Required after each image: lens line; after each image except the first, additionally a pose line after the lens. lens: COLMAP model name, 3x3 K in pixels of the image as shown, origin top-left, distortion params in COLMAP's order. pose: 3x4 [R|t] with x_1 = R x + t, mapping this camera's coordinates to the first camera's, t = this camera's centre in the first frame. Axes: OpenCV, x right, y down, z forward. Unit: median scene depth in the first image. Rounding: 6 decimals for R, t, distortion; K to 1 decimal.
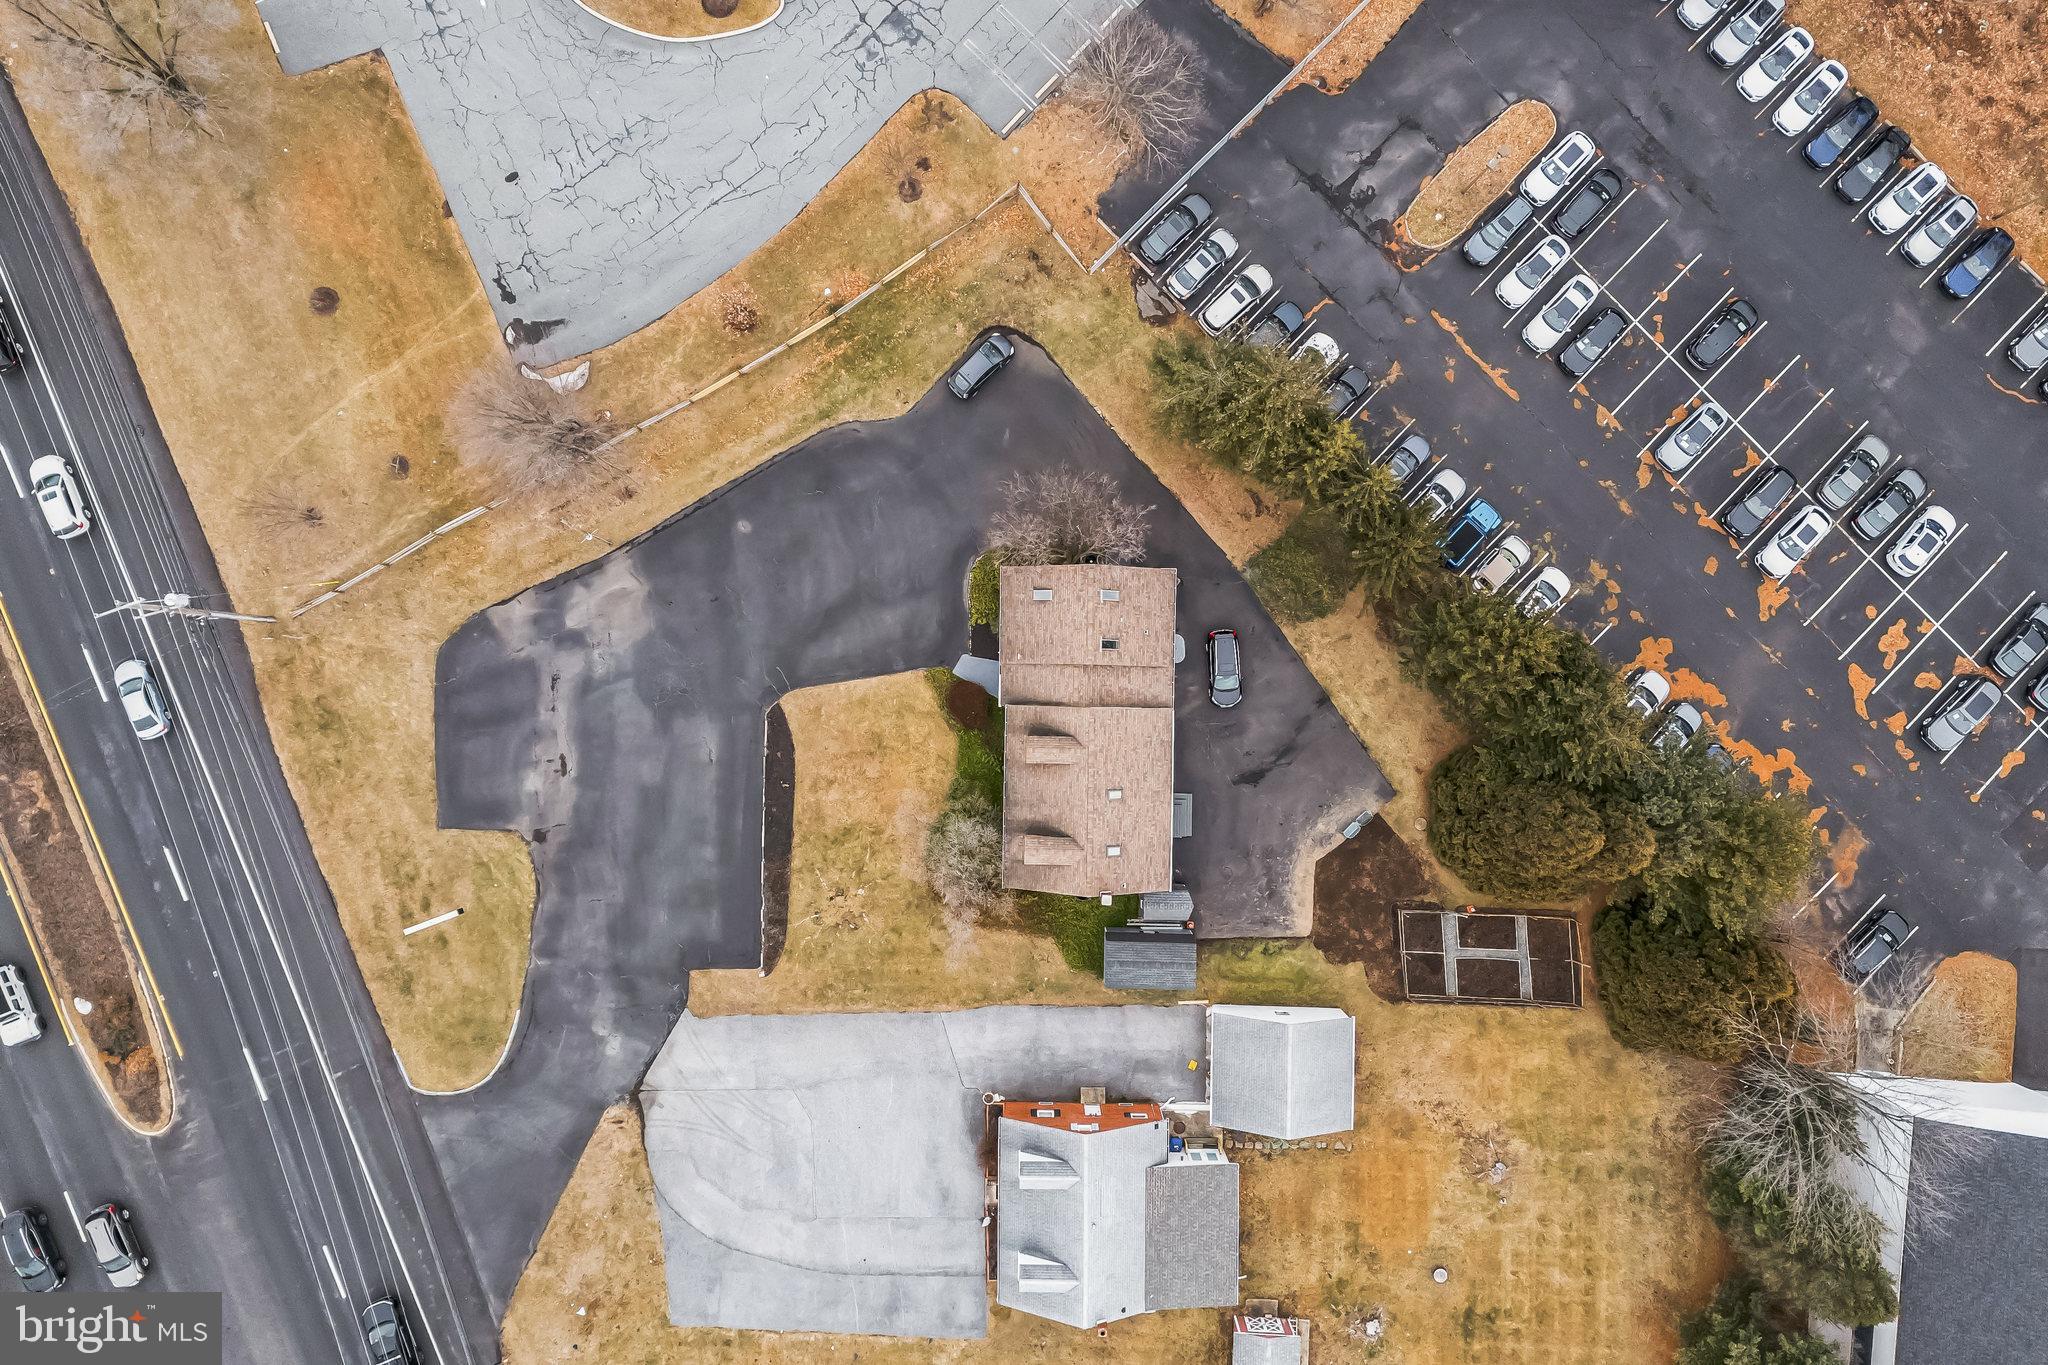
lens RADIAL K [[1514.1, 0, 1024.4], [0, 1514.1, 677.1], [0, 0, 1]] dist [0.086264, -0.084892]
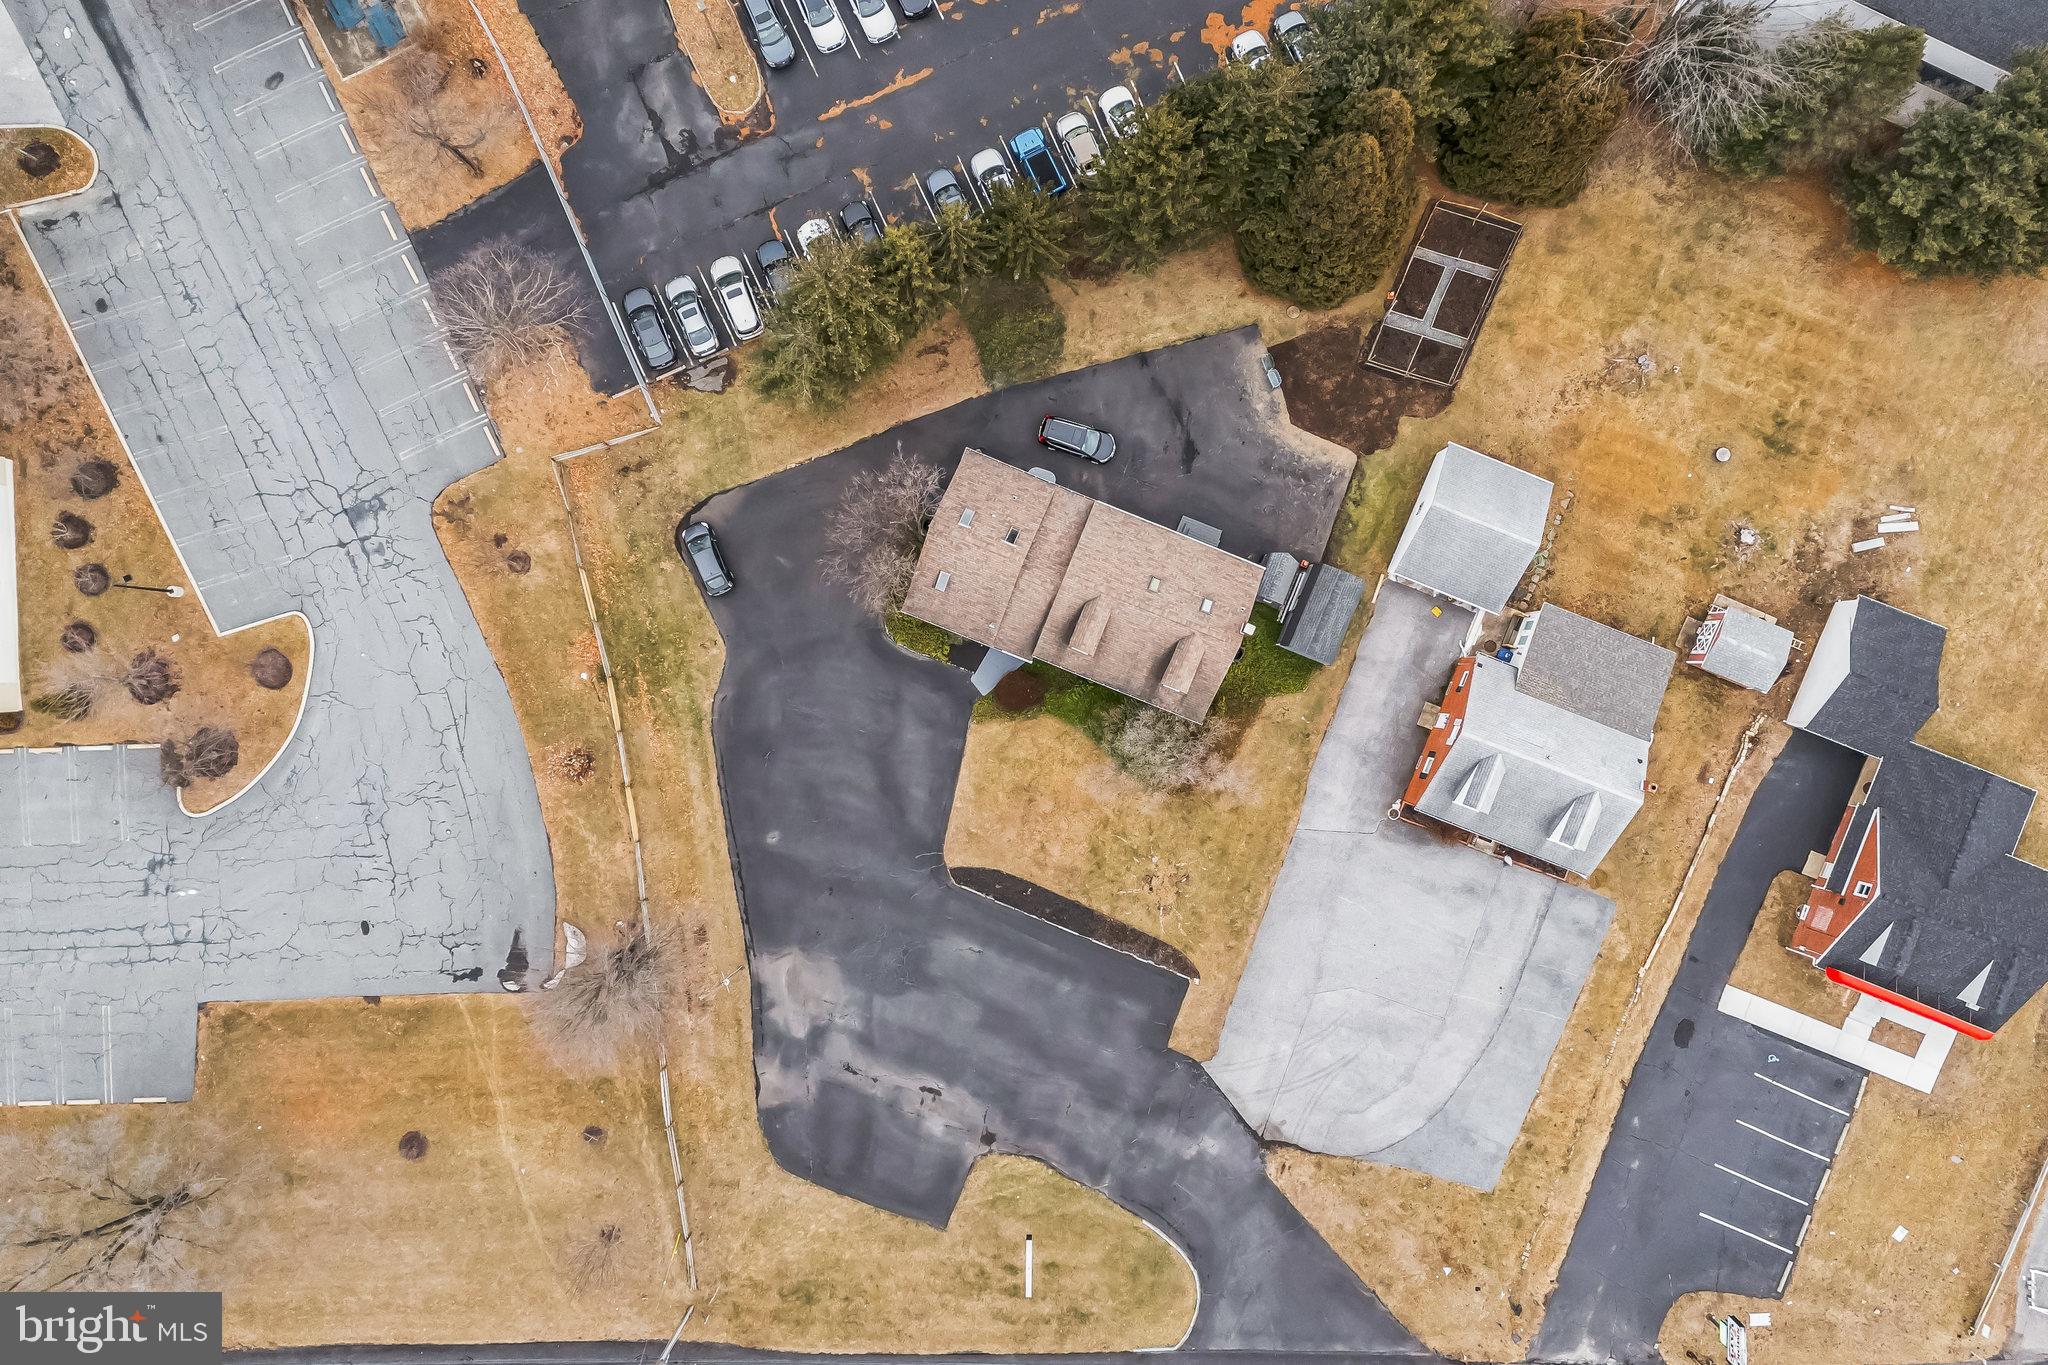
lens RADIAL K [[1514.1, 0, 1024.4], [0, 1514.1, 677.1], [0, 0, 1]] dist [0.086264, -0.084892]
pose [[0.358815, -0.933407, -0.001800, -0.024635], [0.933386, 0.358819, -0.006225, 0.023910], [0.006457, 0.000553, 0.999979, -0.000204]]
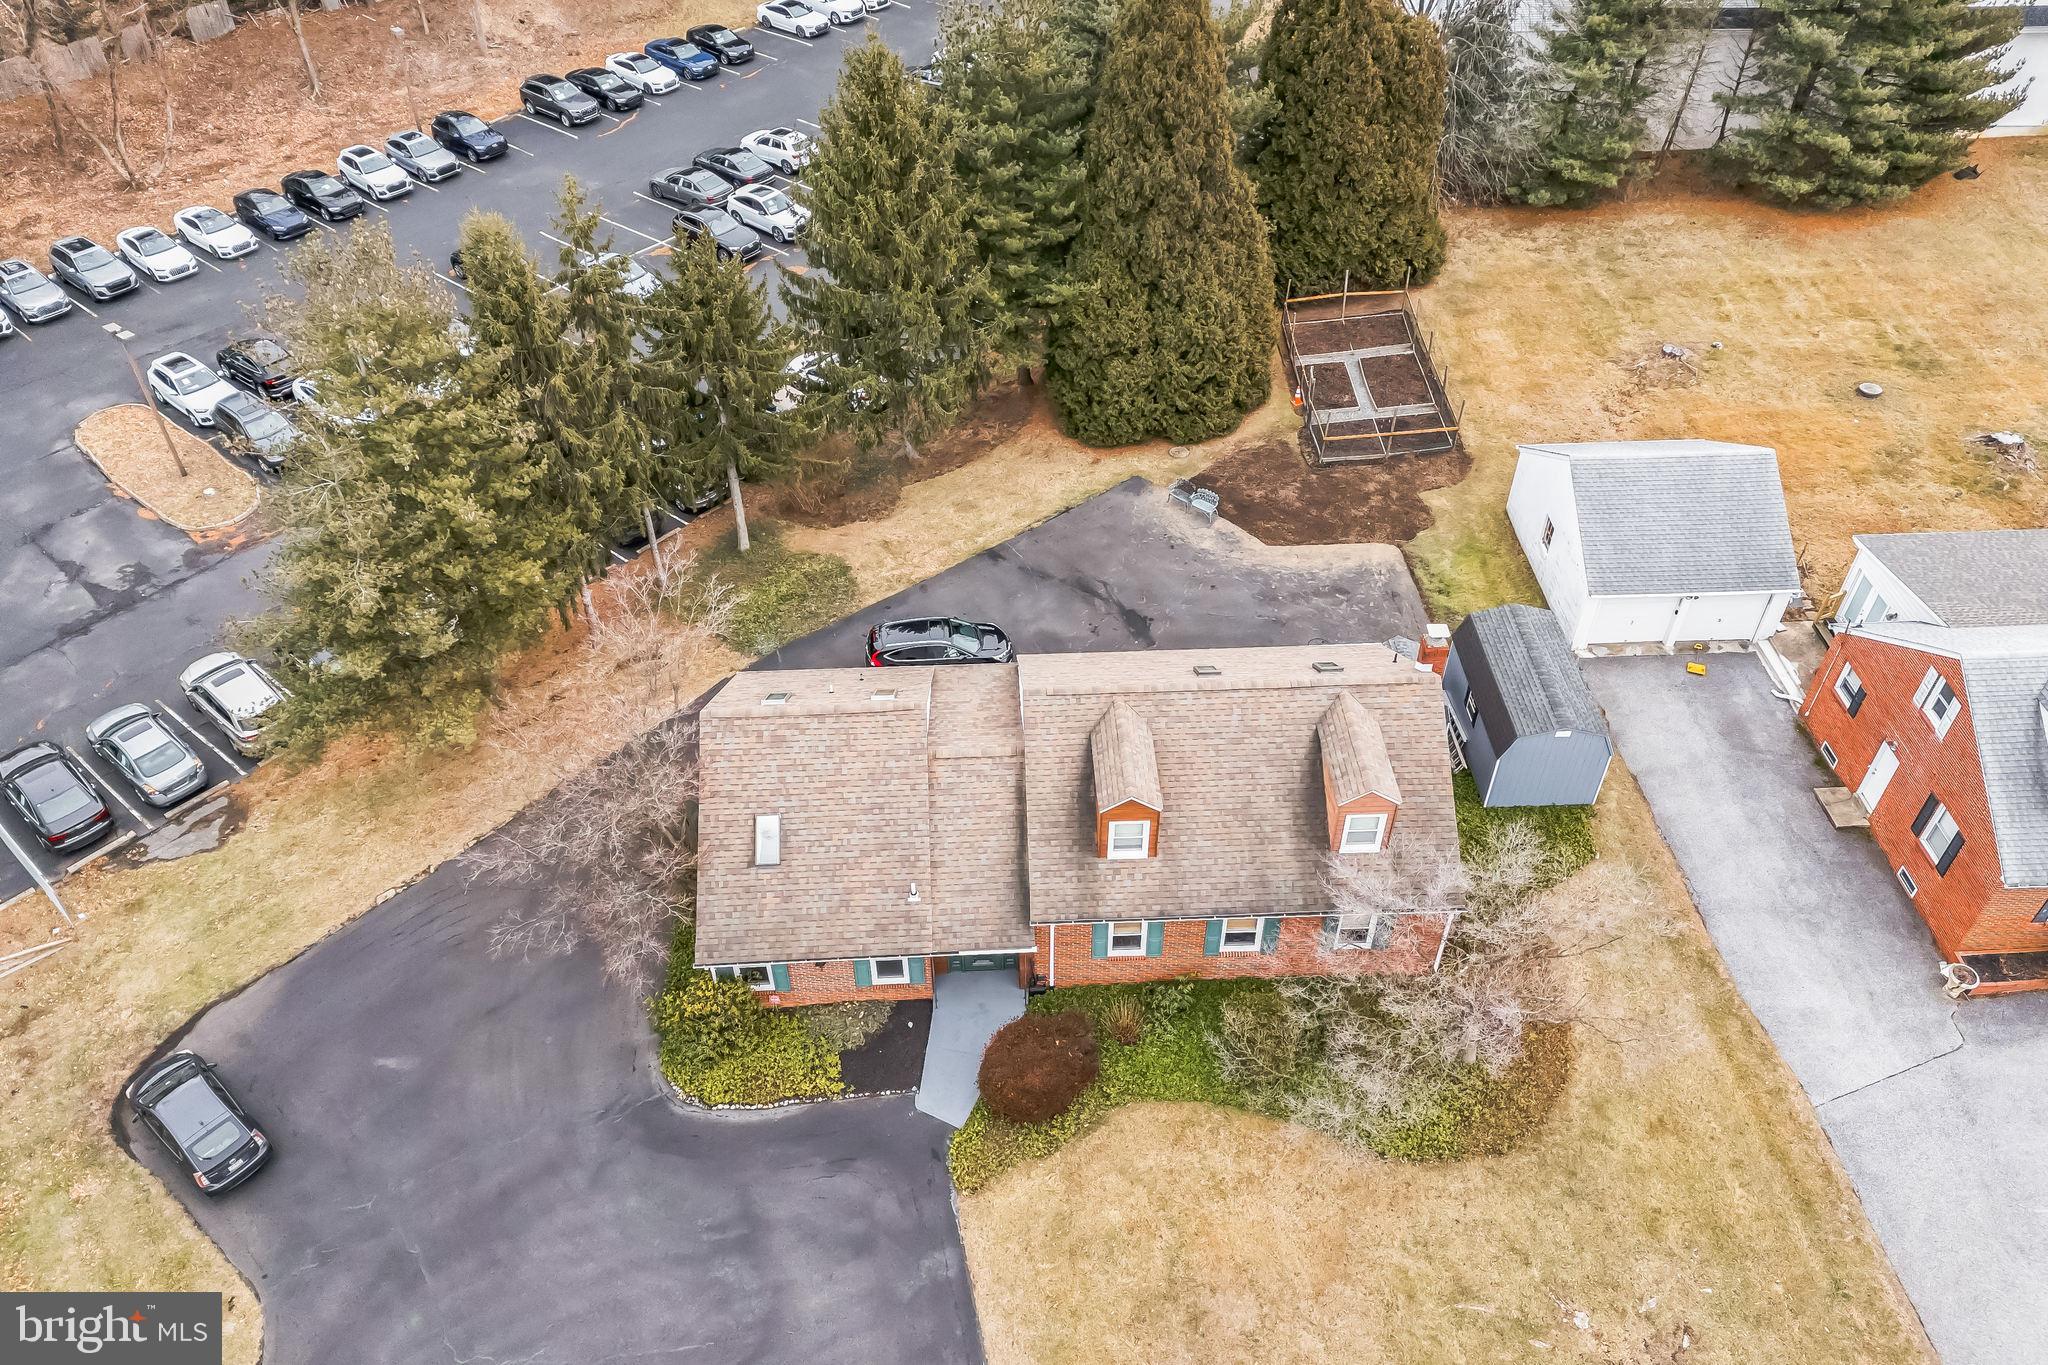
lens RADIAL K [[1514.1, 0, 1024.4], [0, 1514.1, 677.1], [0, 0, 1]] dist [0.086264, -0.084892]
pose [[-0.058520, -0.674944, 0.735544, -0.264876], [0.998279, -0.042397, 0.040519, 0.002203], [0.003837, 0.736650, 0.676264, 0.641119]]
